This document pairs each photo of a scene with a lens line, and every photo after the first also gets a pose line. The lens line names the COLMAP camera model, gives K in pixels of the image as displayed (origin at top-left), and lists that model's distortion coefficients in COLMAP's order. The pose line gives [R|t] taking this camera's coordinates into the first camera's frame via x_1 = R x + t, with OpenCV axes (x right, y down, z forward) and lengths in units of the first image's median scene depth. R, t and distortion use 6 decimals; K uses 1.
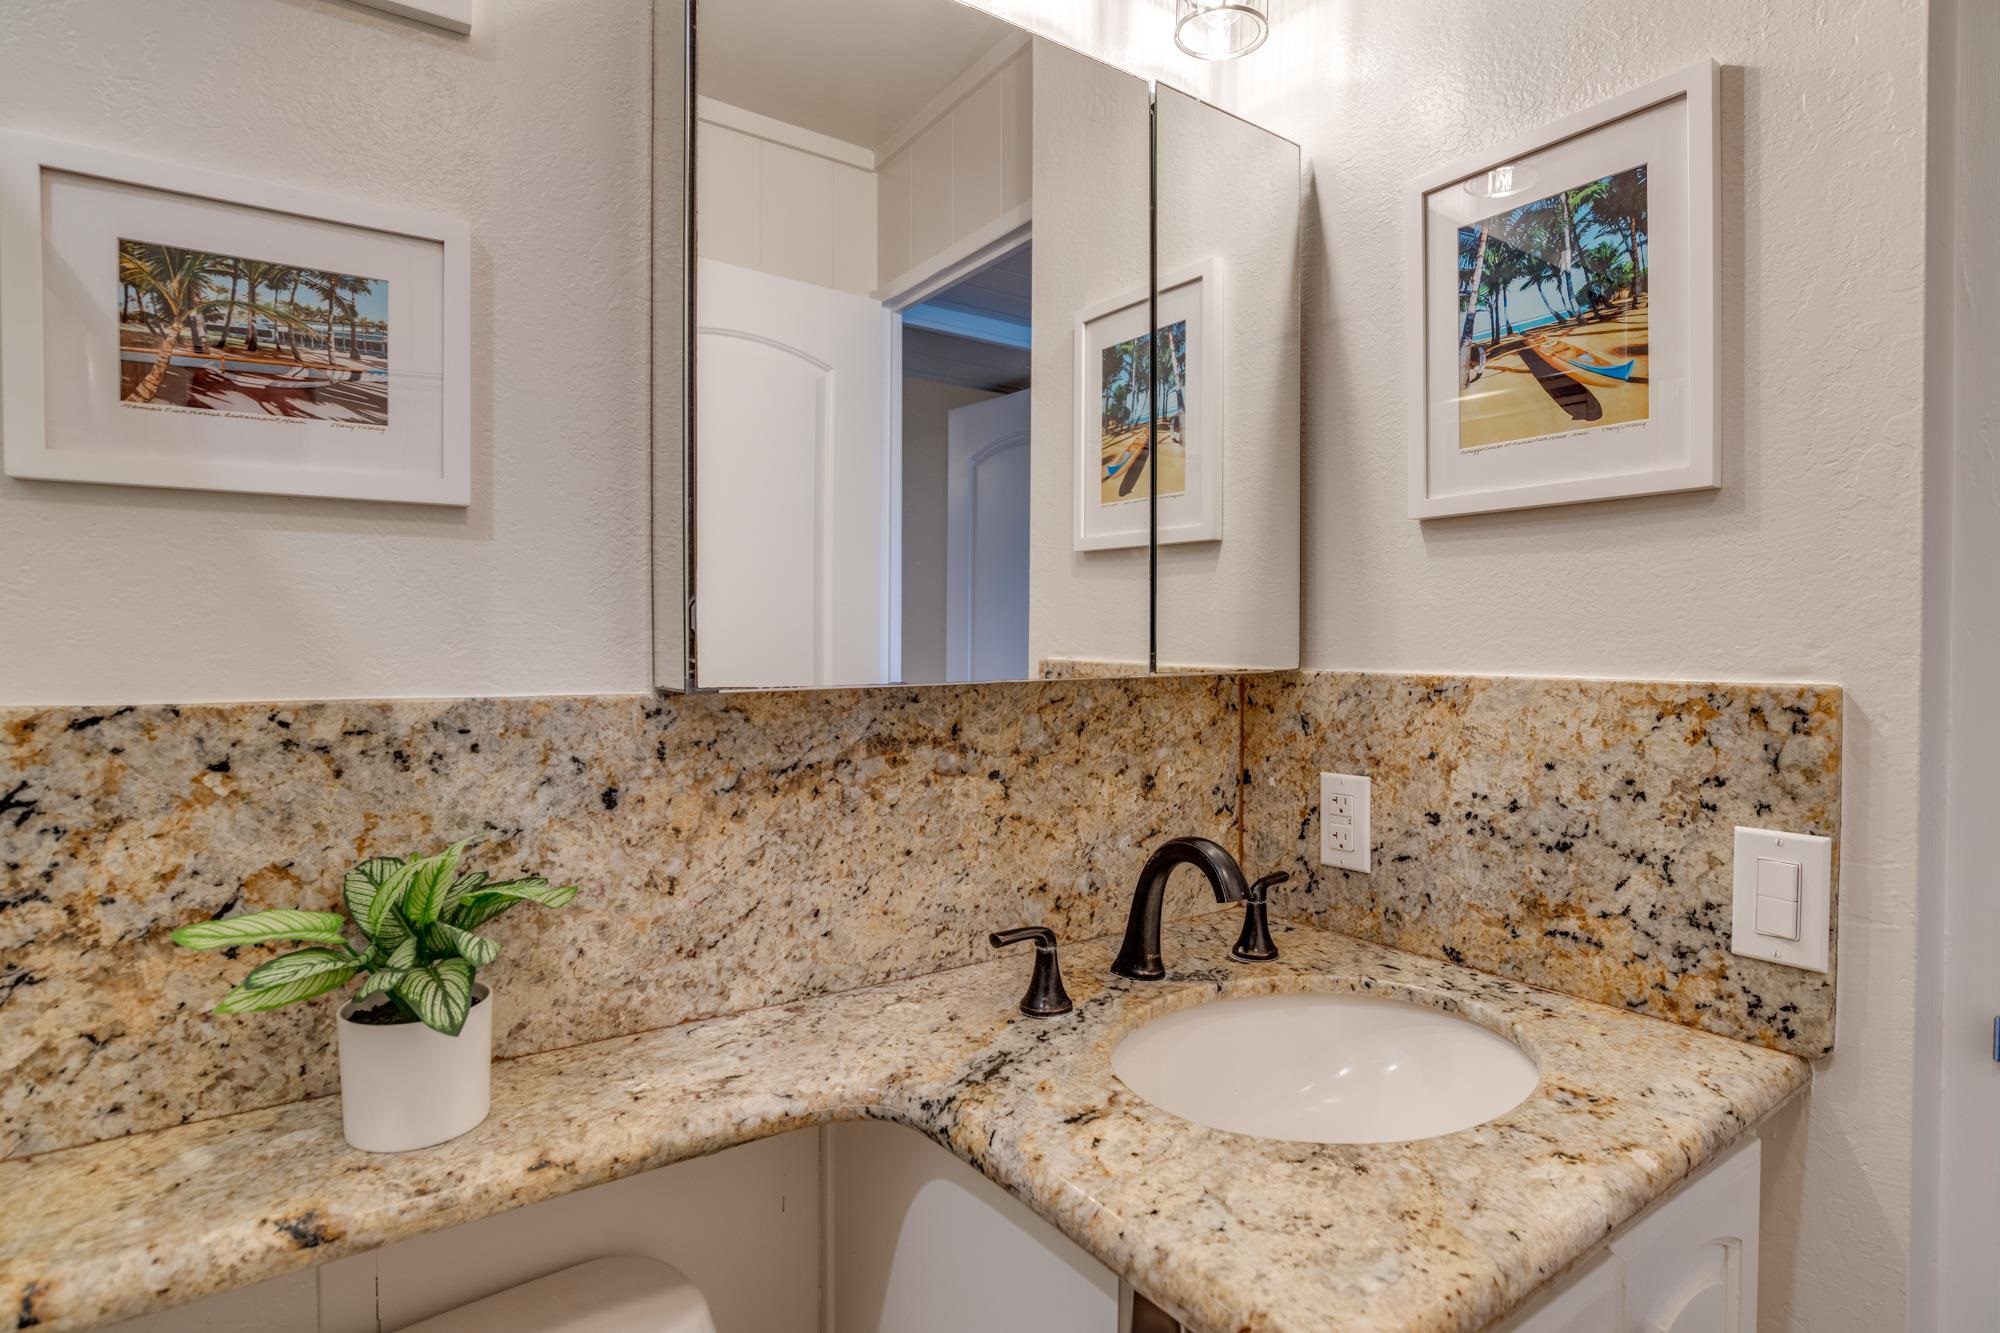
lens RADIAL K [[1014.5, 0, 1003.9], [0, 1014.5, 661.6], [0, 0, 1]] dist [-0.057439, 0.025479]
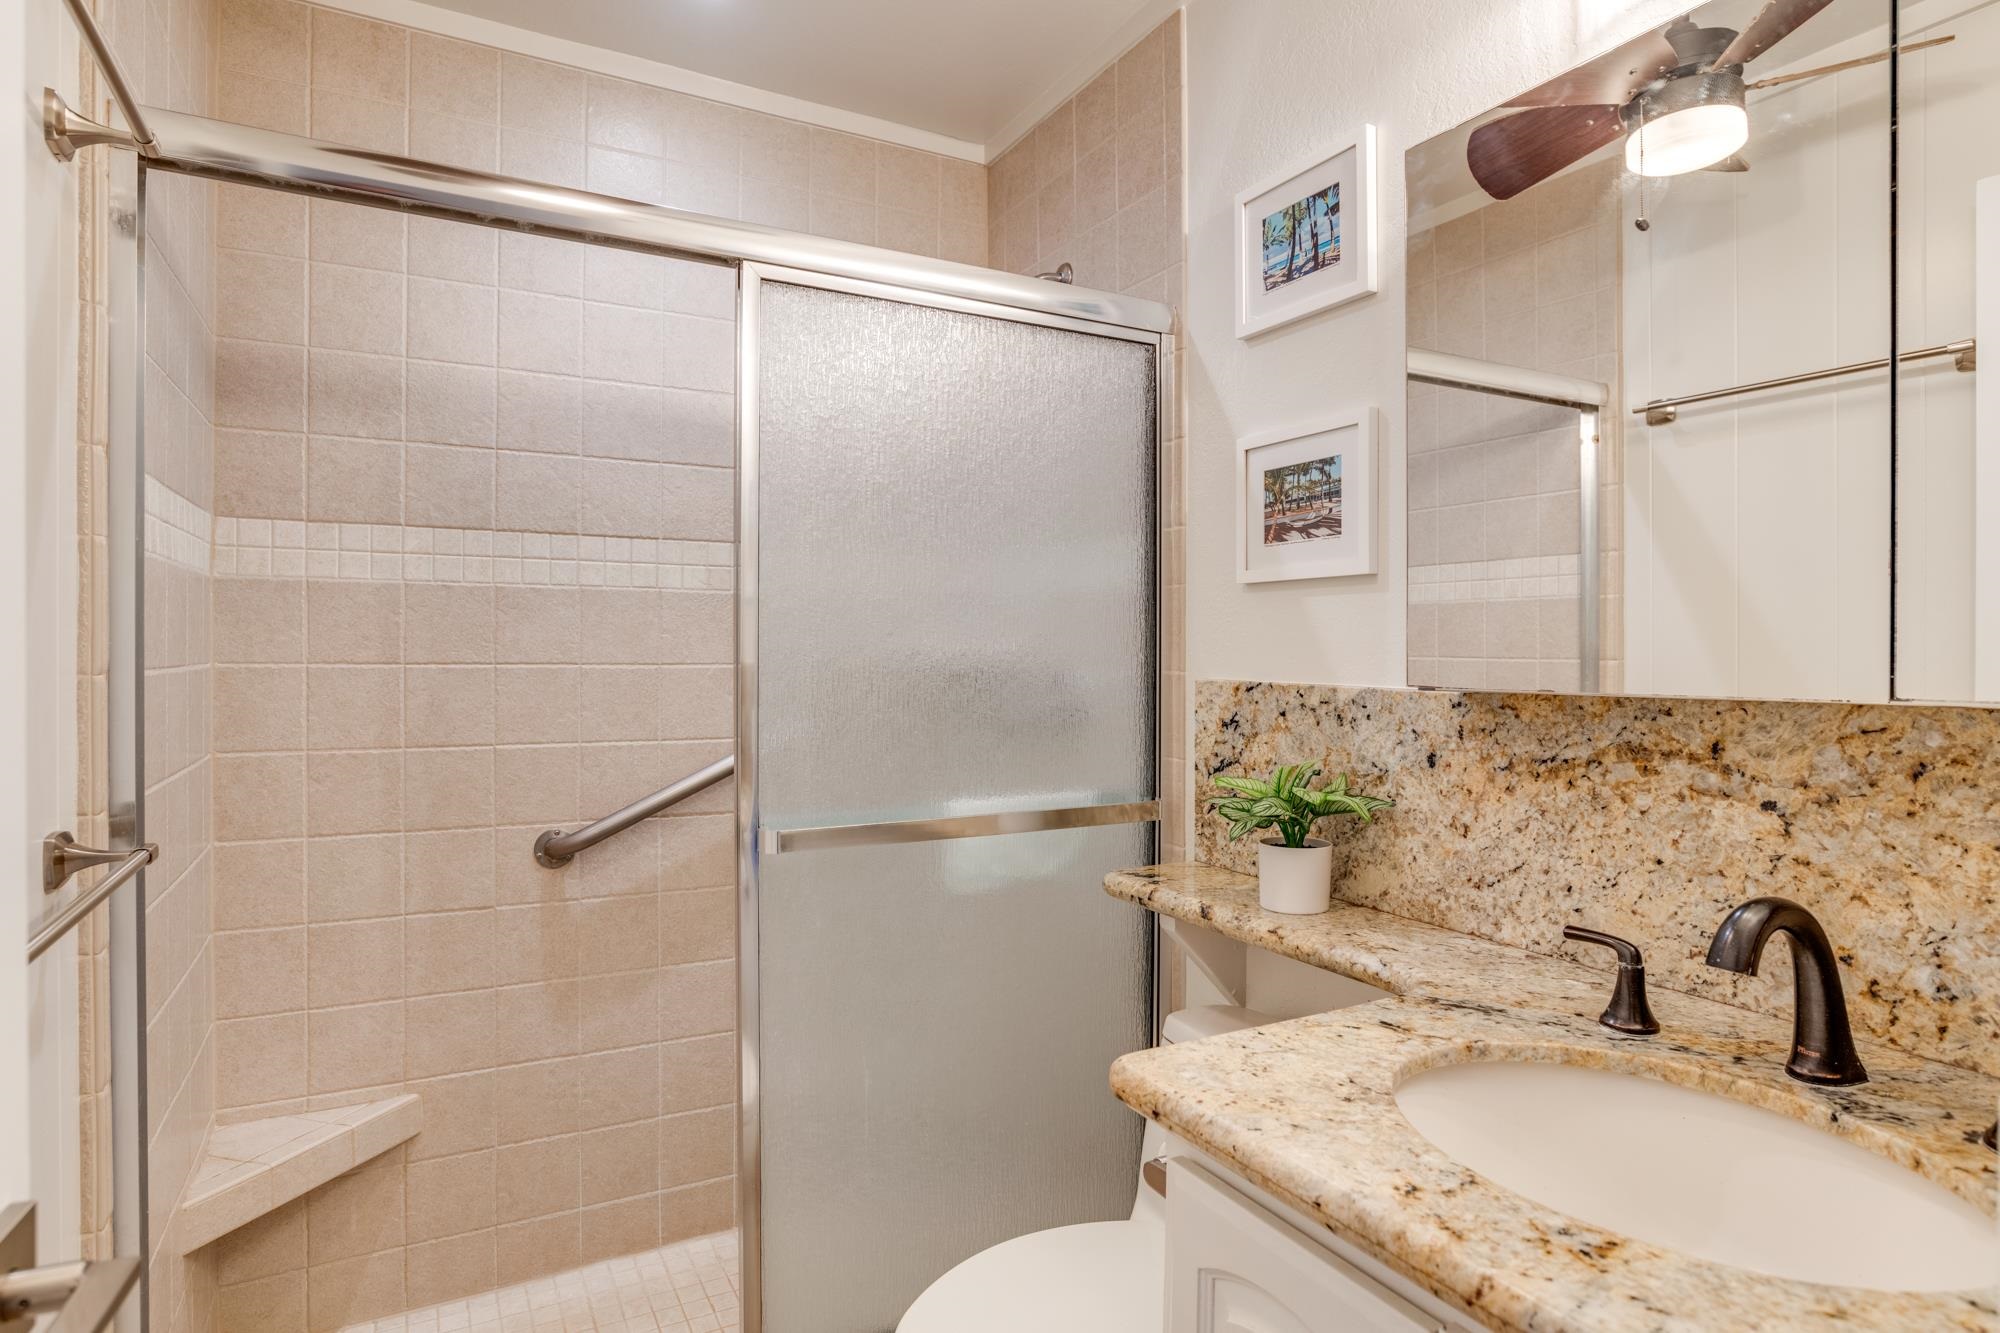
lens RADIAL K [[1086.8, 0, 1002.8], [0, 1086.8, 655.5], [0, 0, 1]] dist [-0.022903, 0.002214]
pose [[-0.105522, 0.003419, -0.994411, 1.149741], [-0.023469, 0.999707, 0.005927, -0.011532], [0.994140, 0.023963, -0.105411, 0.490468]]
